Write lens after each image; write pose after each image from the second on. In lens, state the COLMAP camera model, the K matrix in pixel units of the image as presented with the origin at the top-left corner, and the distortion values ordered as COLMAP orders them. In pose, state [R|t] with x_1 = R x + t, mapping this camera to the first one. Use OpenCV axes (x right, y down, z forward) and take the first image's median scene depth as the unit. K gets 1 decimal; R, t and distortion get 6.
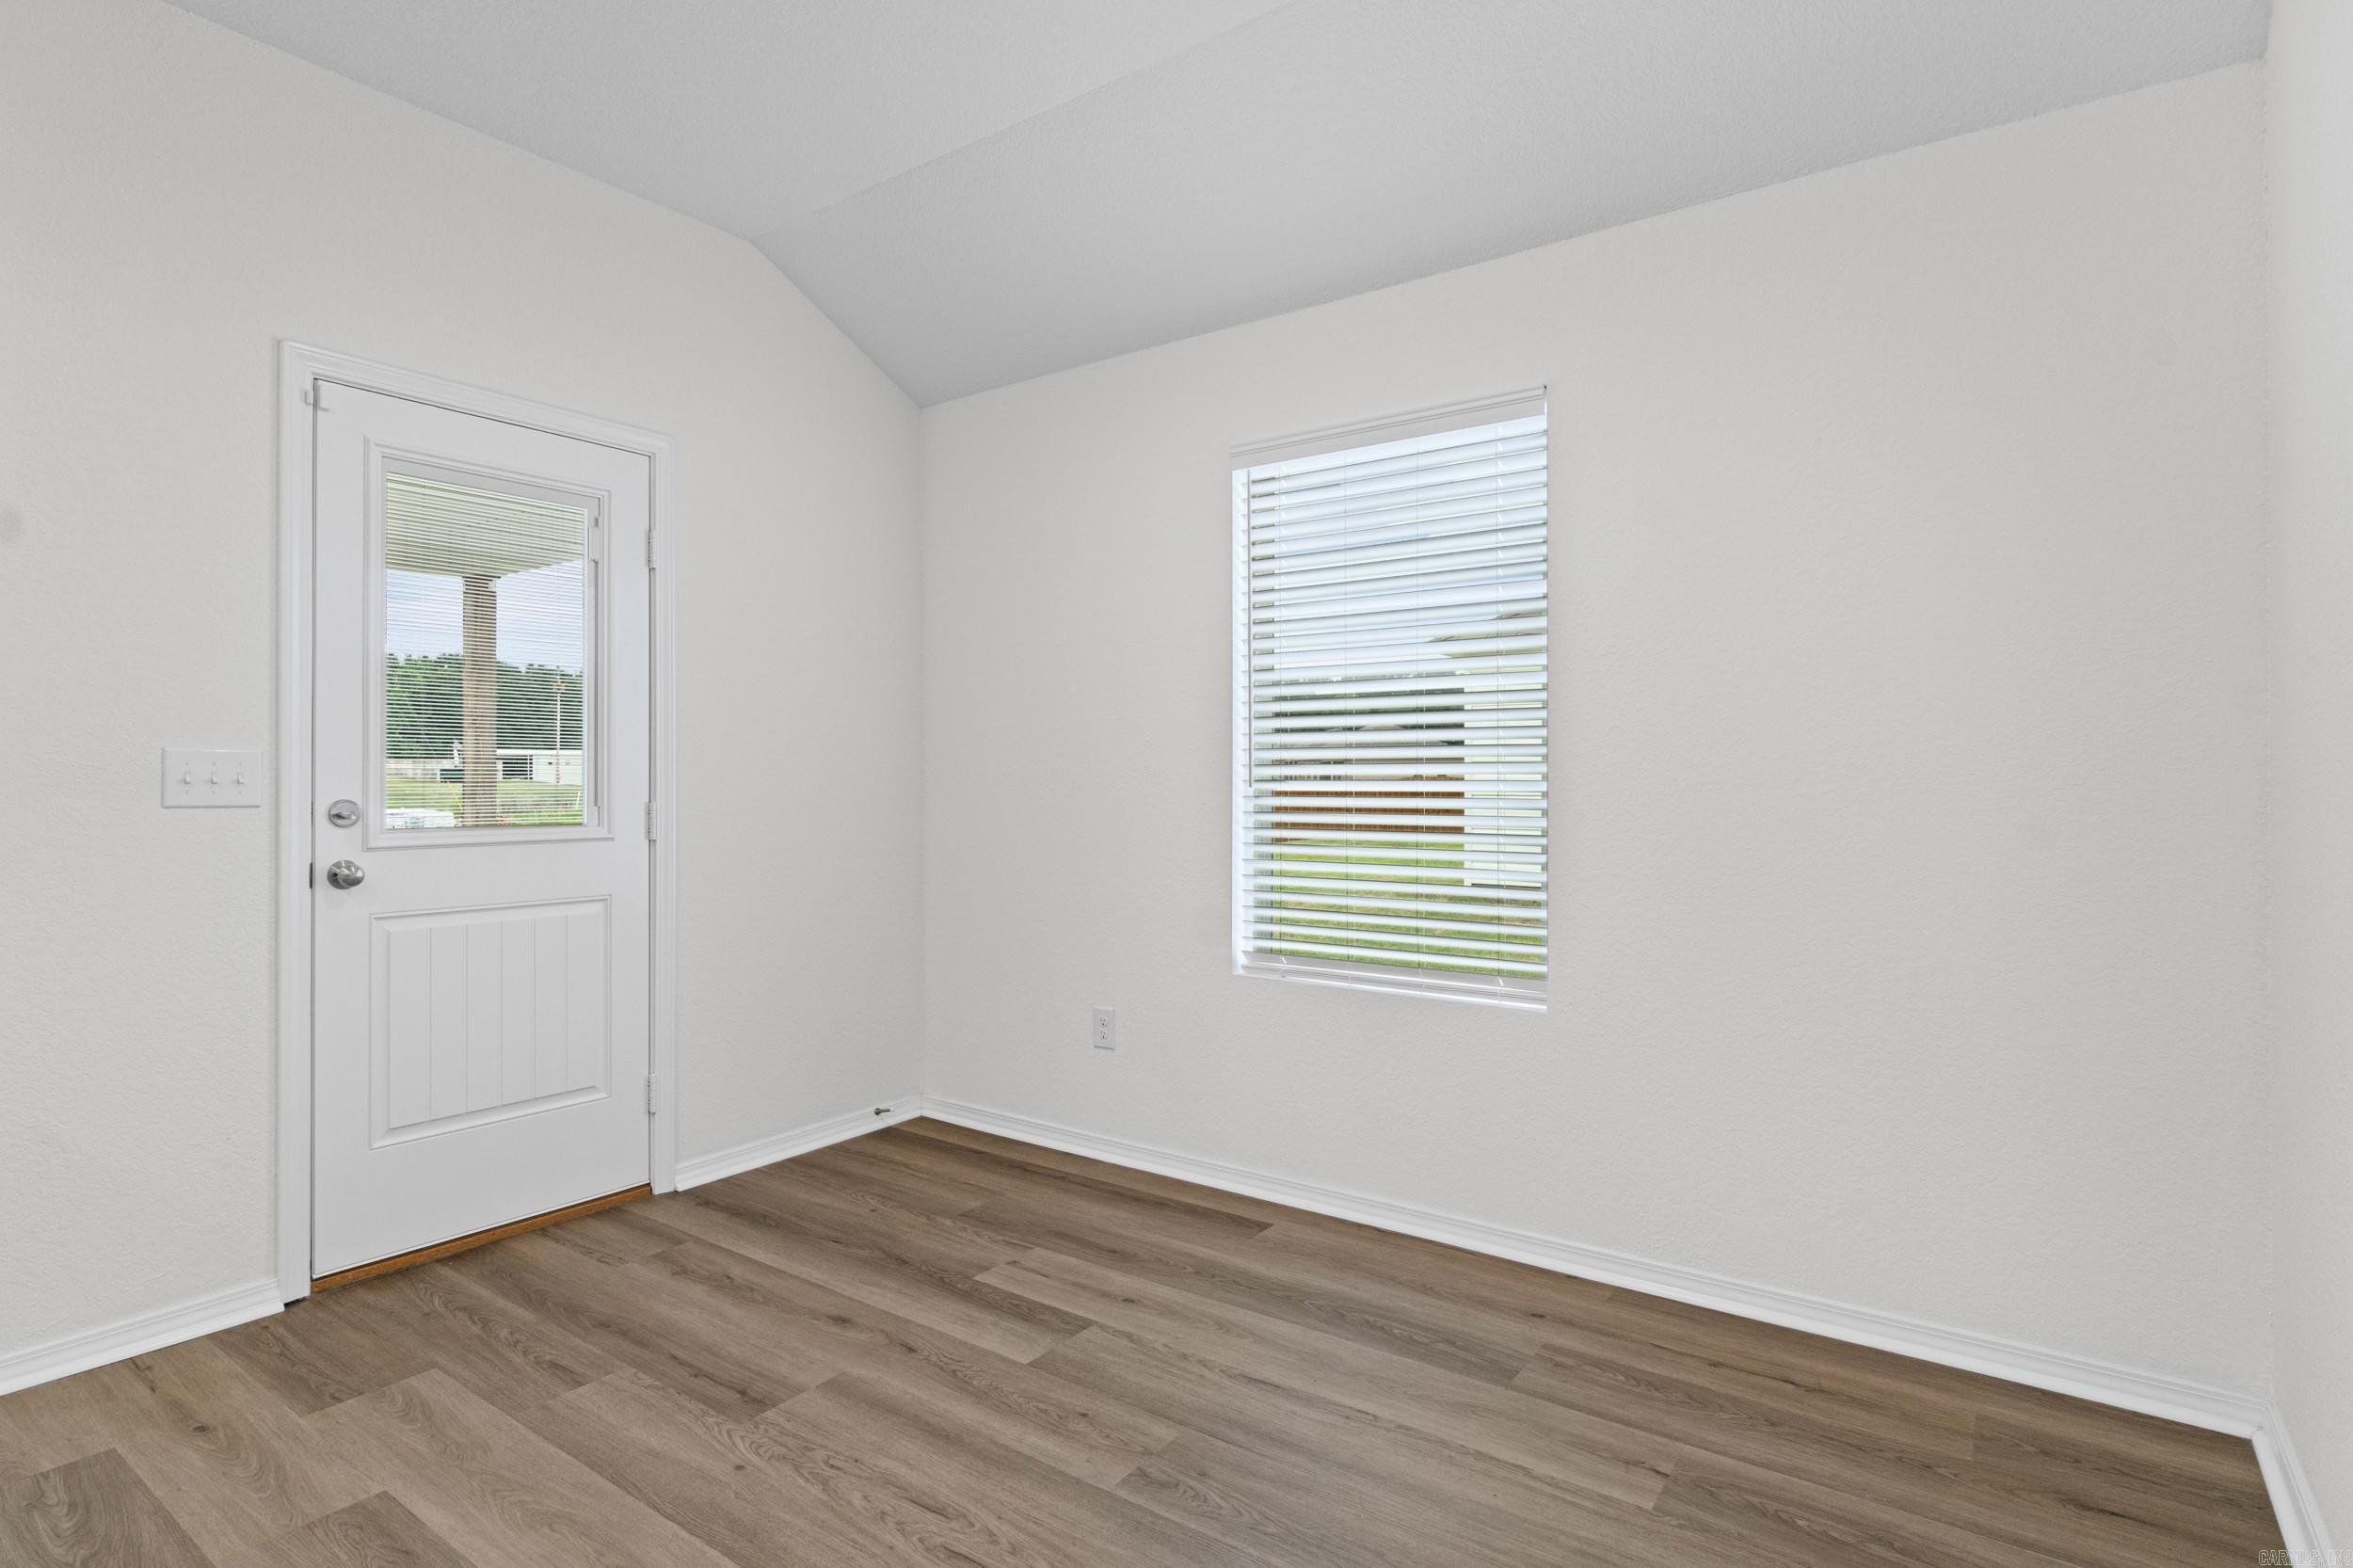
lens RADIAL K [[1192.4, 0, 1171.3], [0, 1192.4, 774.0], [0, 0, 1]] dist [-0.005087, 0.000388]
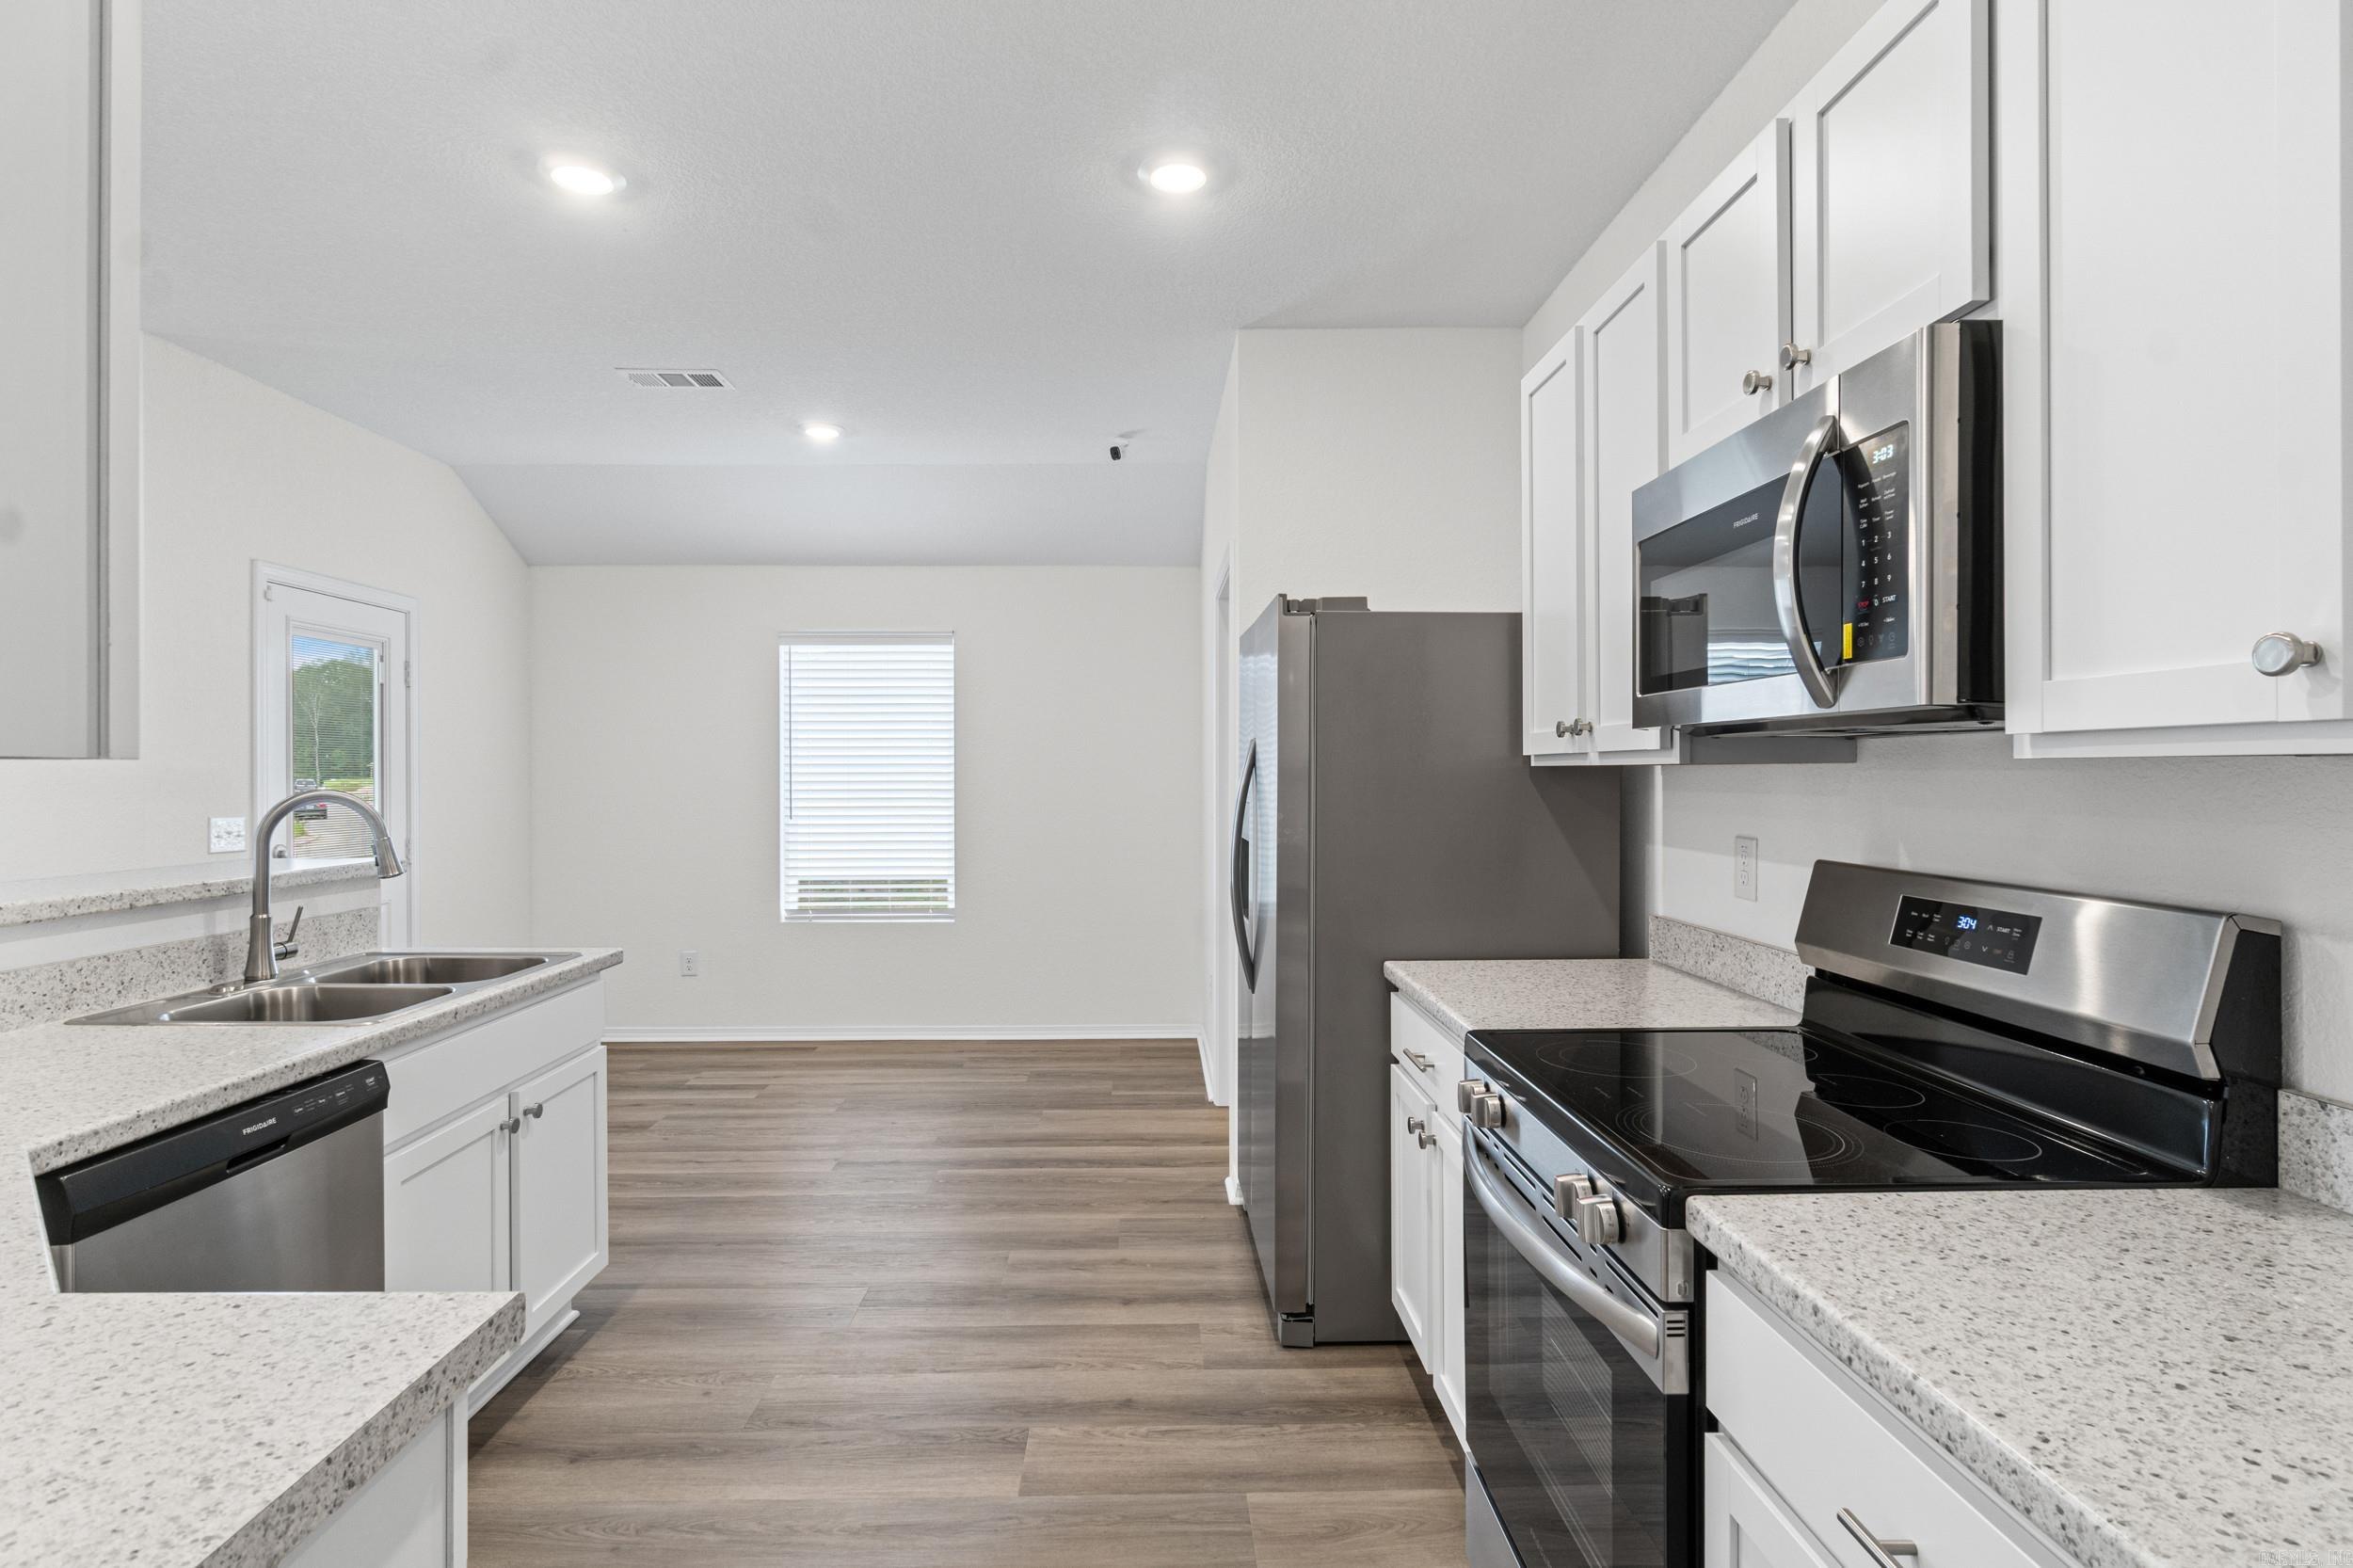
lens RADIAL K [[1192.4, 0, 1171.3], [0, 1192.4, 774.0], [0, 0, 1]] dist [-0.005087, 0.000388]
pose [[0.797167, 0.000789, 0.603758, -0.580601], [-0.000500, 1.000000, -0.000646, -0.059298], [-0.603758, 0.000213, 0.797168, -0.823104]]
